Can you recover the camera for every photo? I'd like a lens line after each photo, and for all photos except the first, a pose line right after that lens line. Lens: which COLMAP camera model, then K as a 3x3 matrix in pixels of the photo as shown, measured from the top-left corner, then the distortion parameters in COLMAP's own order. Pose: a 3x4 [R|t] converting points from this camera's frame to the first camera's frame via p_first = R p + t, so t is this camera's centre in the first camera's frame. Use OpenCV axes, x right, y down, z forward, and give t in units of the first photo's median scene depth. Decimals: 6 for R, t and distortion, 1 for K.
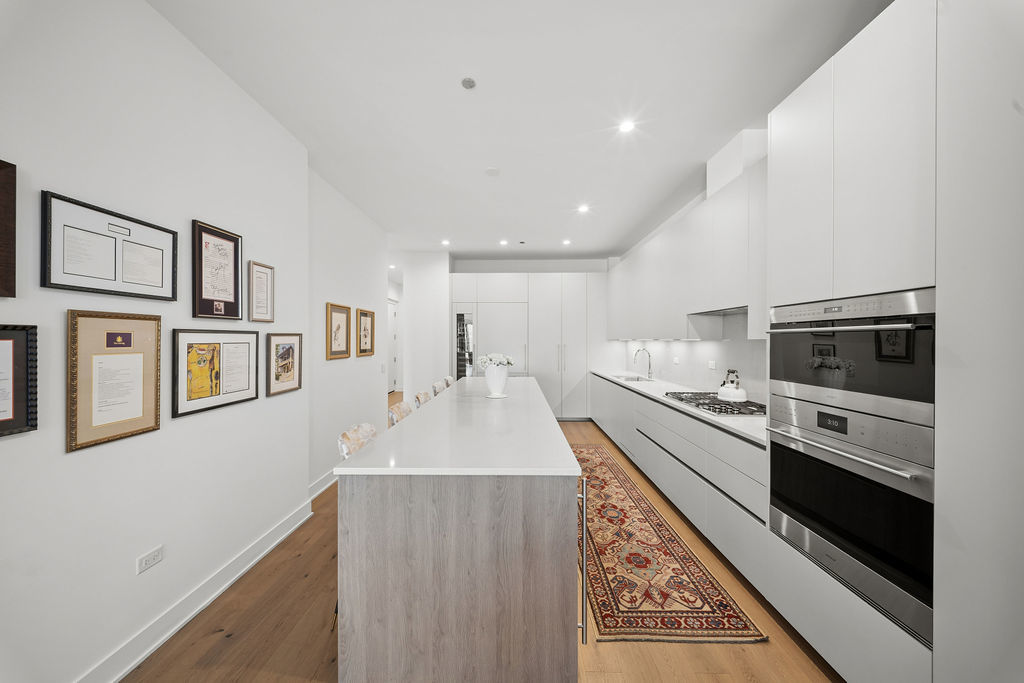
lens RADIAL K [[365.4, 0, 502.4], [0, 365.4, 339.6], [0, 0, 1]] dist [0.001890, -0.001736]
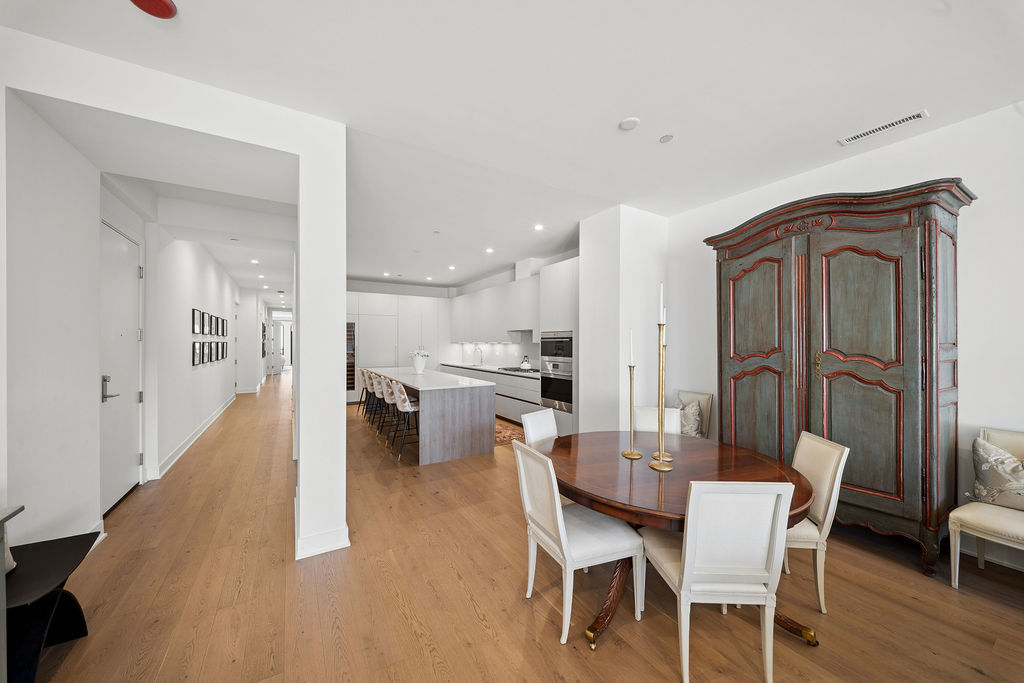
lens RADIAL K [[365.4, 0, 509.2], [0, 365.4, 342.8], [0, 0, 1]] dist [0.001890, -0.001736]
pose [[0.840498, 0.001935, 0.541812, -1.129627], [-0.002826, 0.999996, 0.000813, -0.002850], [-0.541808, -0.002214, 0.840499, -1.401035]]
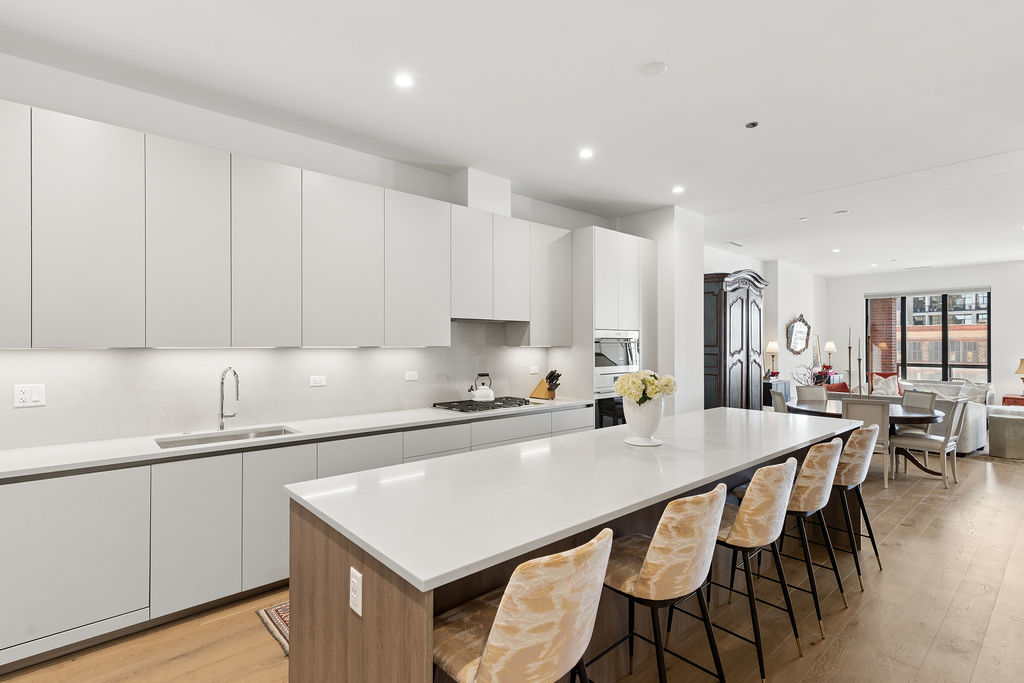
lens RADIAL K [[501.7, 0, 507.4], [0, 501.7, 344.3], [0, 0, 1]] dist [0.026552, 0.001770]
pose [[-0.686691, -0.004702, 0.726934, -0.848874], [-0.004198, 0.999988, 0.002503, -0.017005], [-0.726937, -0.001333, -0.686702, 3.139711]]
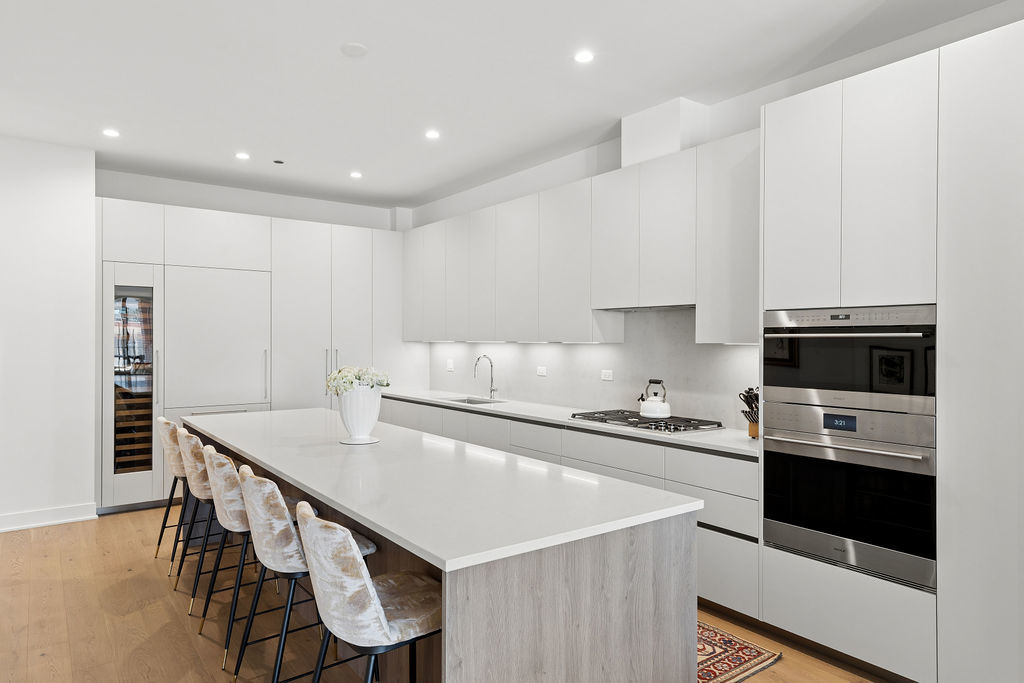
lens RADIAL K [[648.9, 0, 509.6], [0, 648.9, 337.7], [0, 0, 1]] dist [0.006622, 0.010957]
pose [[0.788205, 0.004690, 0.615395, -0.831175], [-0.004005, 0.999989, -0.002492, -0.010432], [-0.615399, -0.000501, 0.788215, 0.078300]]
